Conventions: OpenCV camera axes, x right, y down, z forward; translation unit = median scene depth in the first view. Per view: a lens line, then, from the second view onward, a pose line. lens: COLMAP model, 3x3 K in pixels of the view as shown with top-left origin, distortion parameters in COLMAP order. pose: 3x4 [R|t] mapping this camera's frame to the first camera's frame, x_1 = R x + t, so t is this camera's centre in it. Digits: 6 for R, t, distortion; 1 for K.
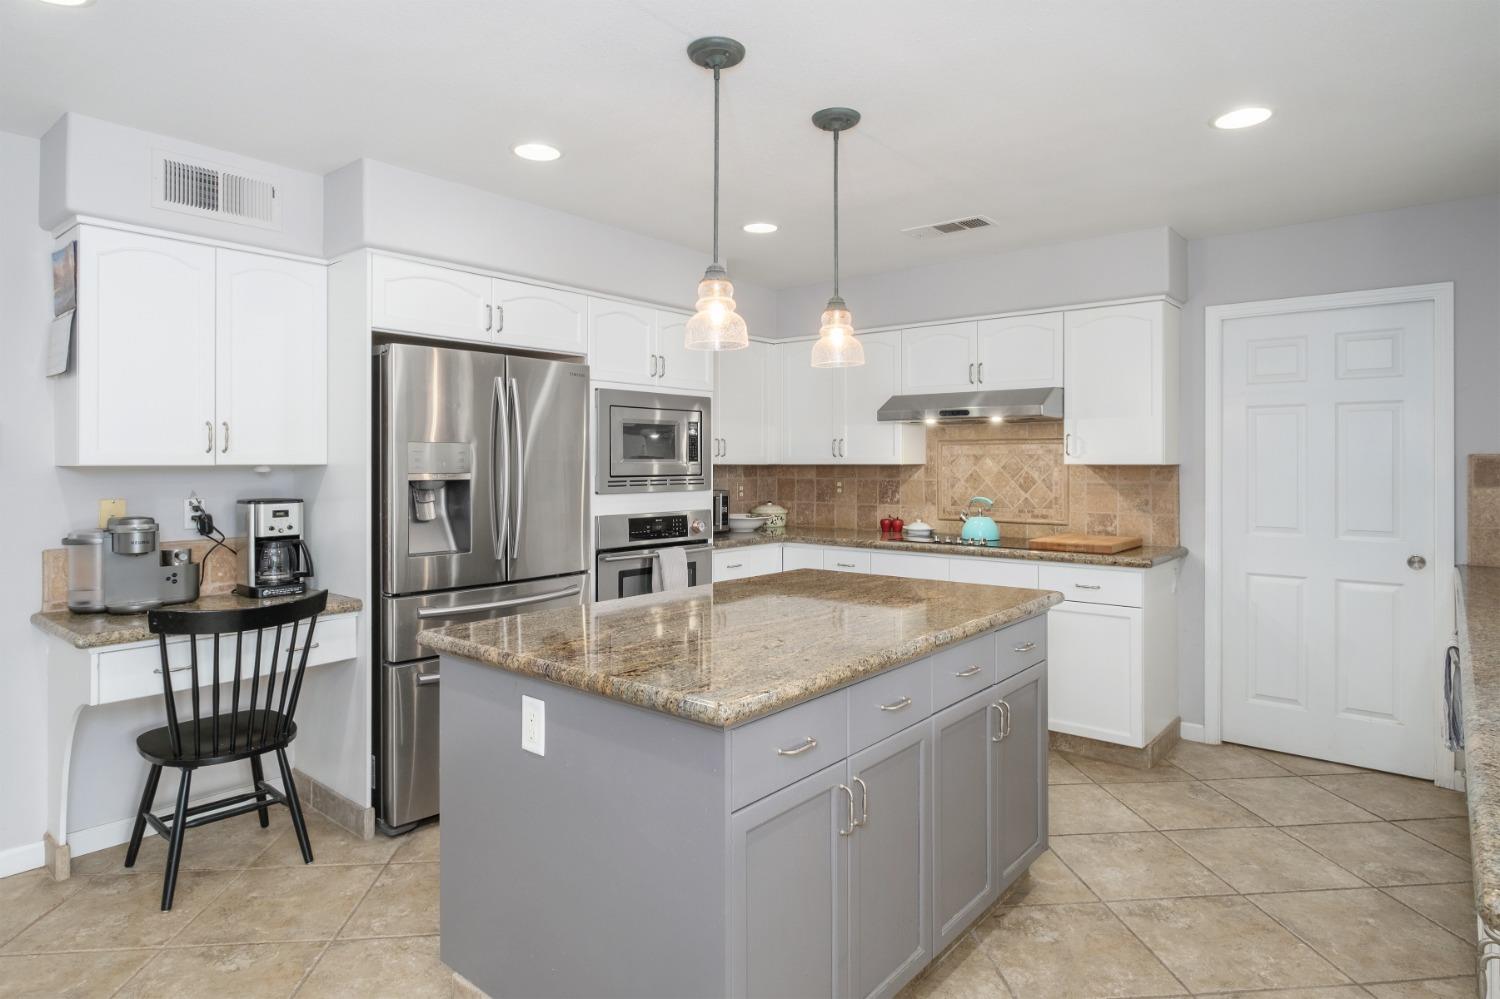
lens RADIAL K [[823.4, 0, 748.8], [0, 823.4, 456.6], [0, 0, 1]] dist [0.000883, -0.002921]
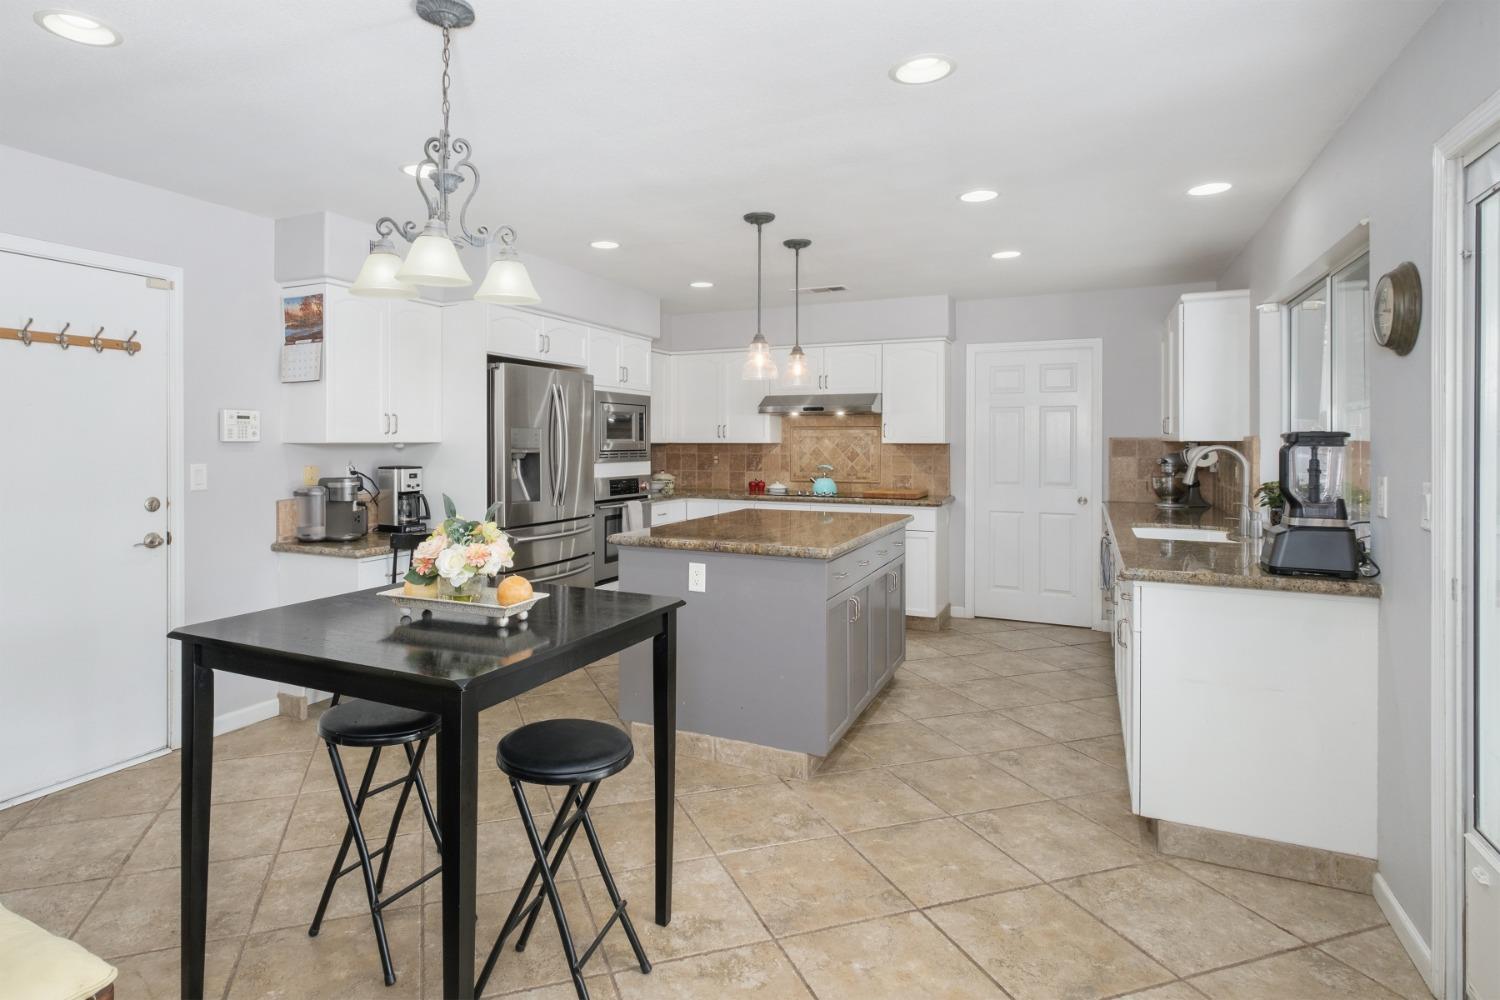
lens RADIAL K [[783.4, 0, 667.7], [0, 783.4, 437.6], [0, 0, 1]] dist [0.005460, 0.000821]
pose [[0.977102, 0.003012, 0.212751, -0.331253], [-0.003377, 0.999993, 0.001353, -0.001799], [-0.212745, -0.002040, 0.977106, -0.359147]]
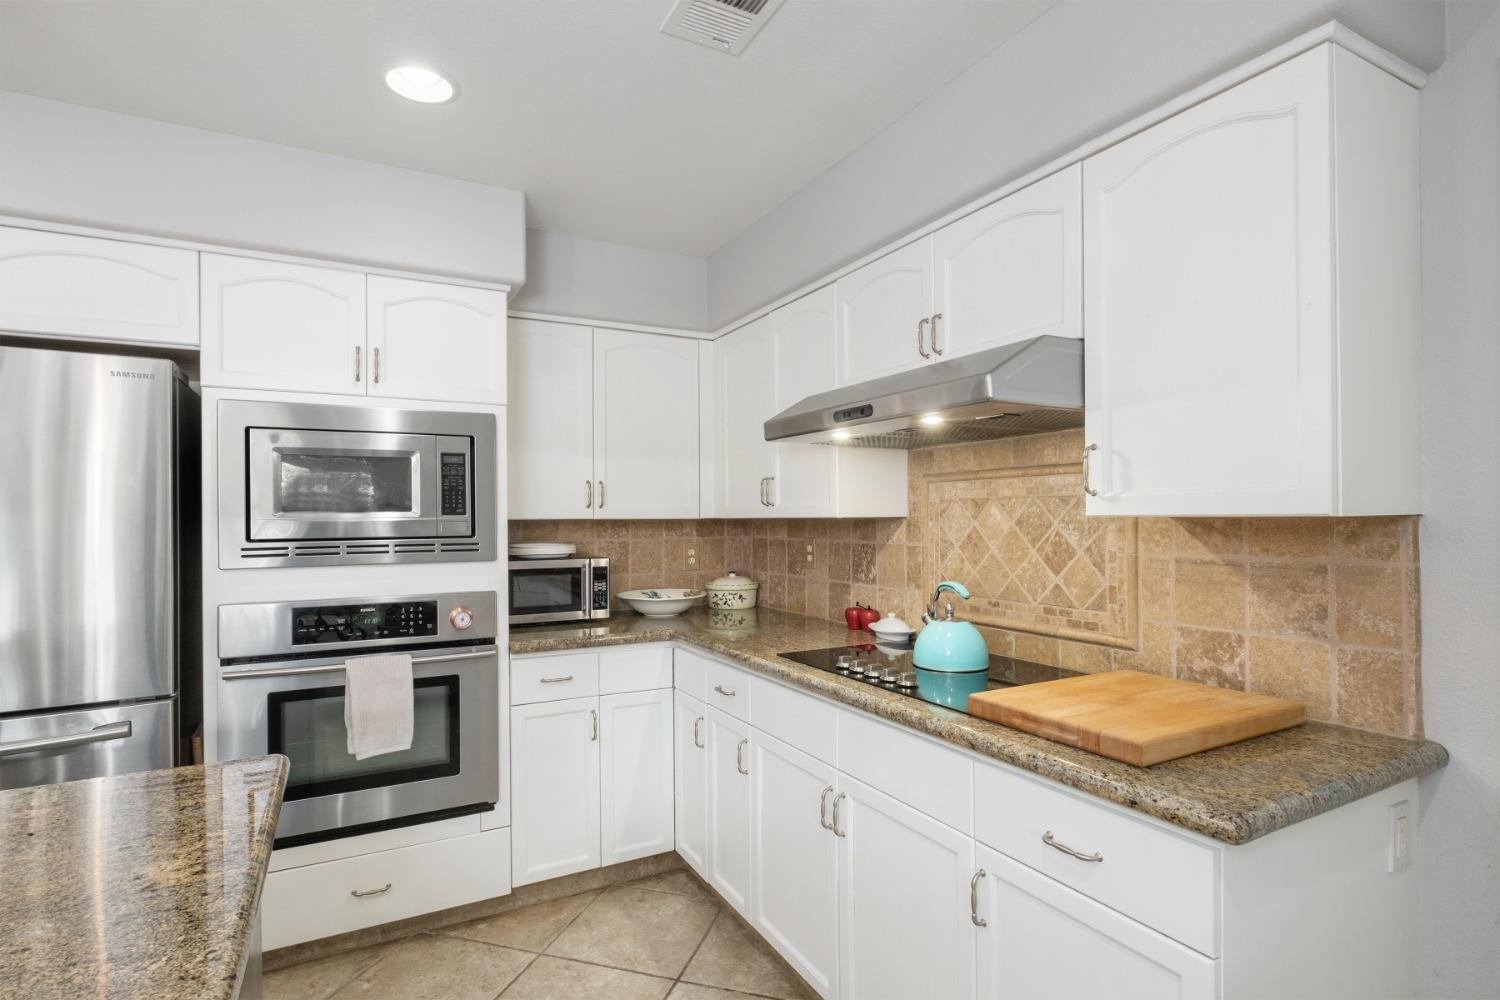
lens RADIAL K [[732.3, 0, 760.9], [0, 732.3, 510.4], [0, 0, 1]] dist [0.001641, 0.001217]
pose [[0.933192, -0.008194, -0.359284, 0.373001], [0.008371, 0.999964, -0.001063, 0.005371], [0.359280, -0.002015, 0.933228, 0.599046]]
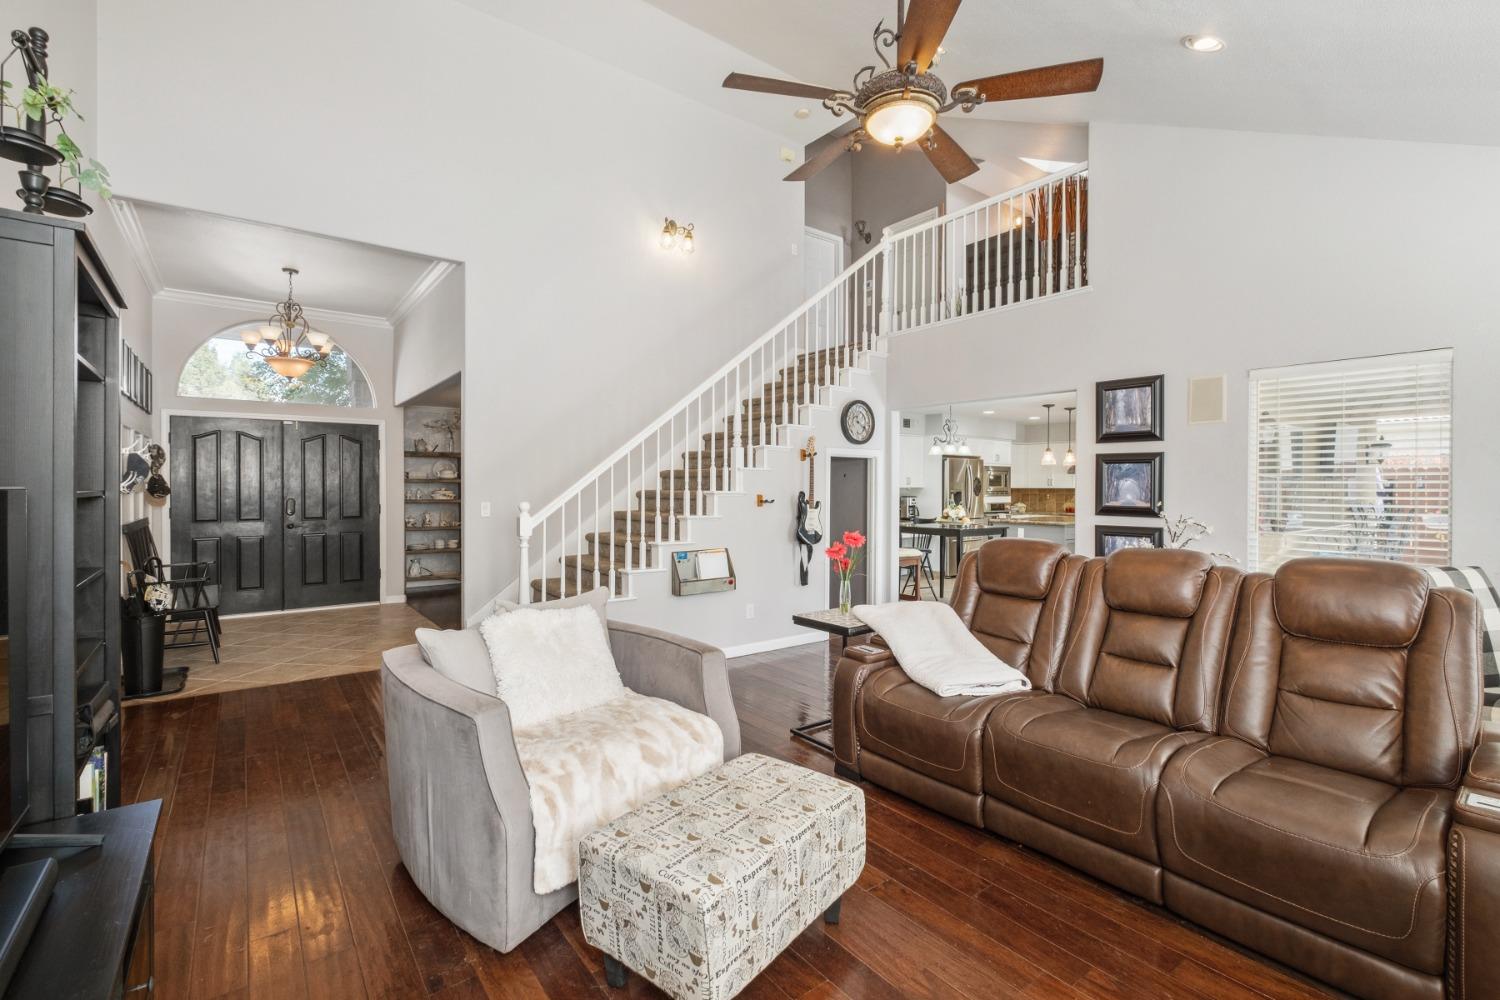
lens RADIAL K [[671.1, 0, 744.5], [0, 671.1, 496.8], [0, 0, 1]] dist [-0.000426, 0.000208]
pose [[0.975658, 0.008575, -0.219130, -0.517951], [-0.003353, 0.999702, 0.024192, -0.016967], [0.219272, -0.022868, 0.975396, -1.872866]]
